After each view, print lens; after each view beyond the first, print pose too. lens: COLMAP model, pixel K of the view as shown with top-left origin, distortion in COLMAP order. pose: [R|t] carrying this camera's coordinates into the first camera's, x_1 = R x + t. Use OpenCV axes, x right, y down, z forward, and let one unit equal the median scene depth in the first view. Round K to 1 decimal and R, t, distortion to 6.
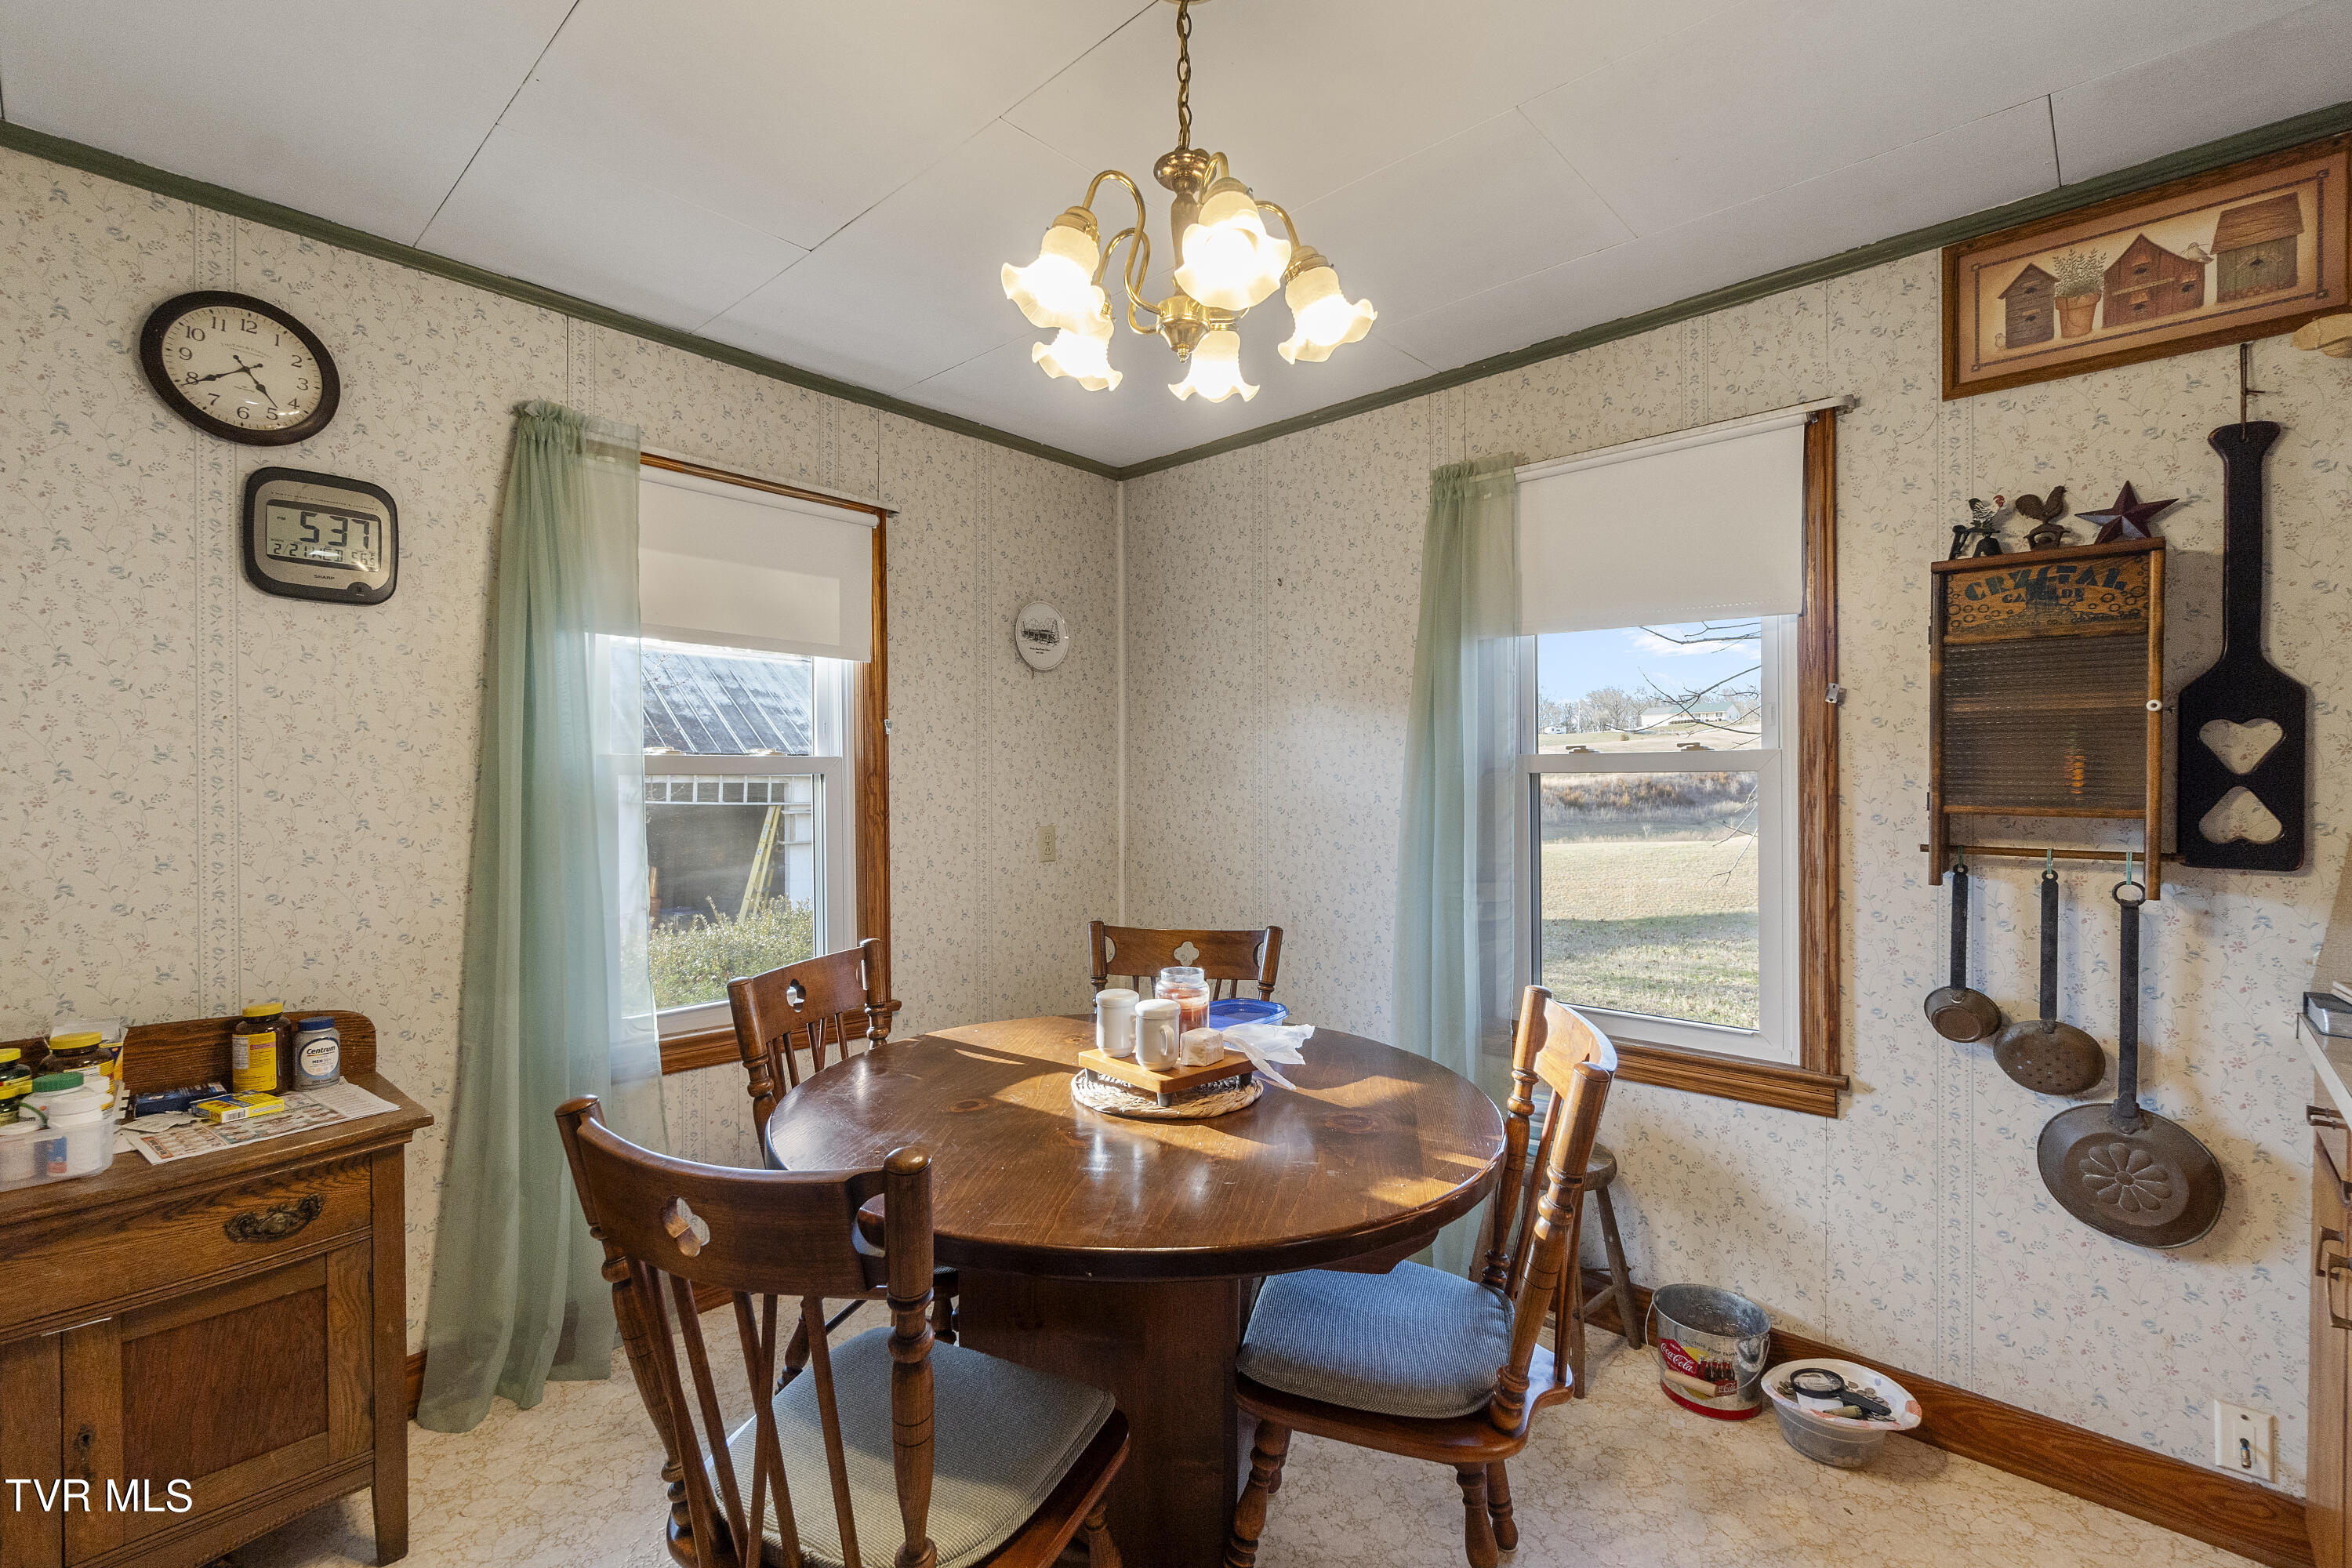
lens RADIAL K [[1028.4, 0, 1175.3], [0, 1028.4, 777.4], [0, 0, 1]] dist [-0.000790, 0.001425]
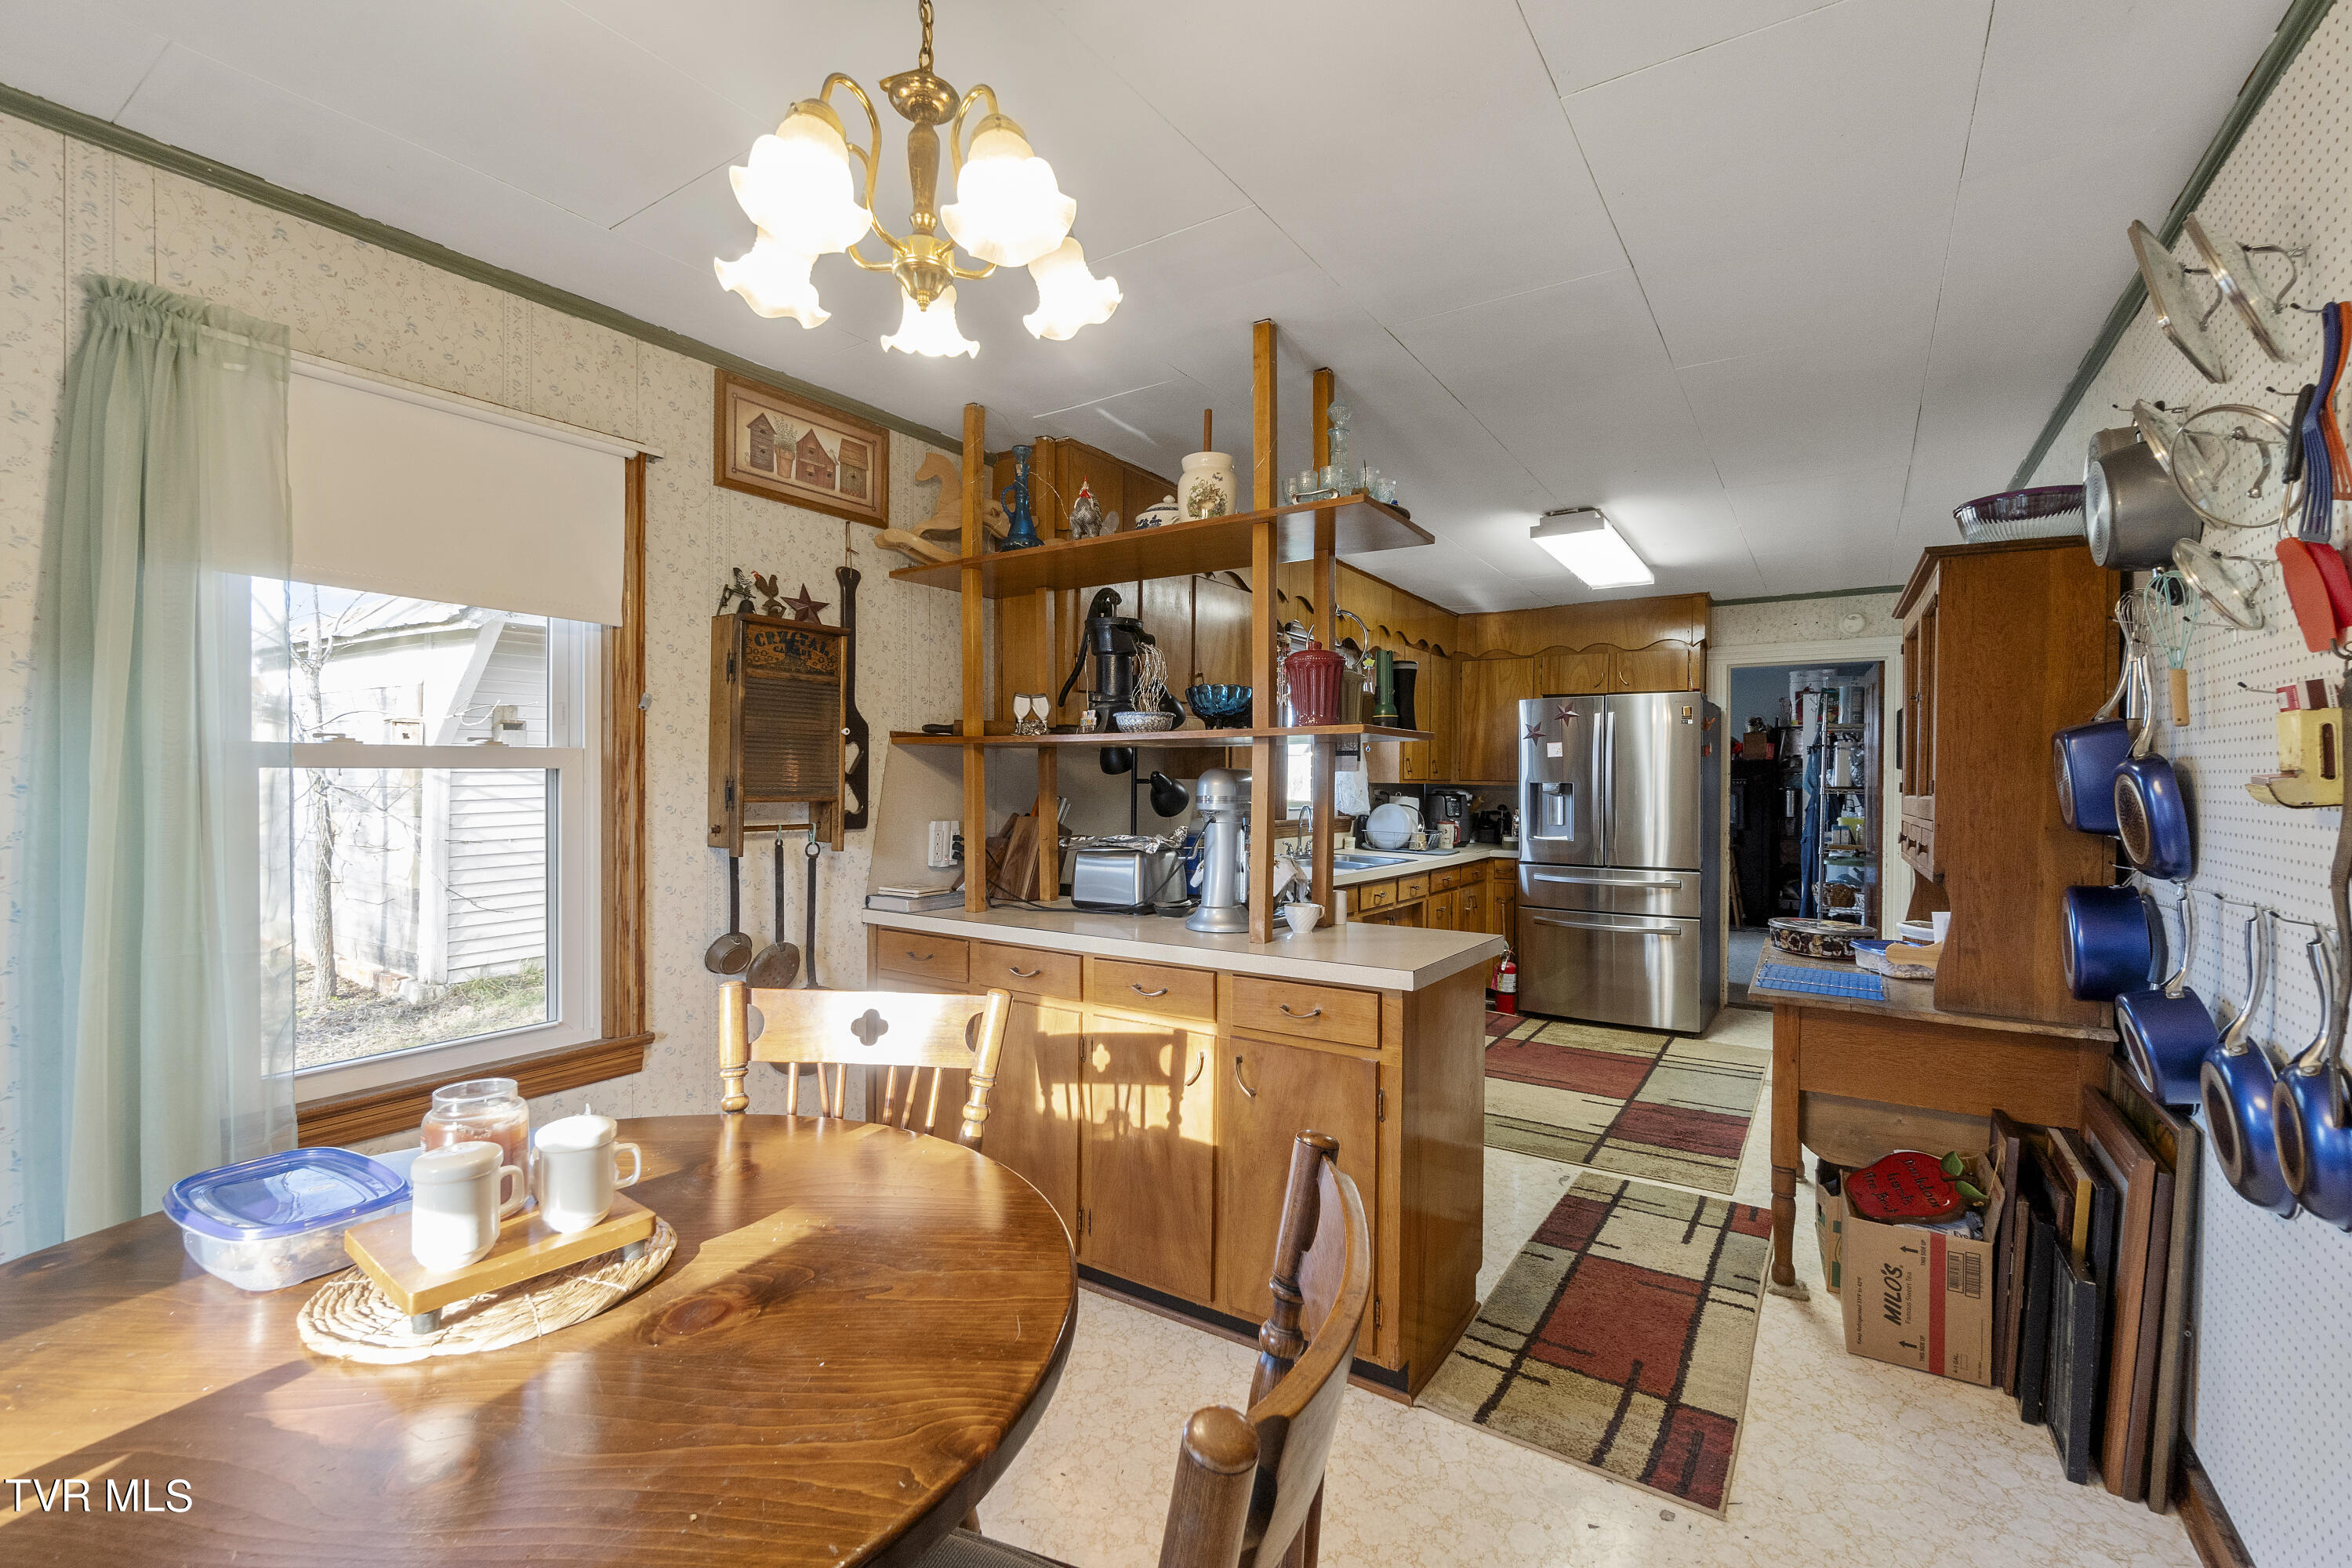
lens RADIAL K [[1028.4, 0, 1185.3], [0, 1028.4, 770.5], [0, 0, 1]] dist [-0.000790, 0.001425]
pose [[-0.166312, 0.001995, 0.986071, -0.651347], [-0.003867, 0.999989, -0.002676, -0.004874], [-0.986066, -0.004258, -0.166303, 0.649569]]
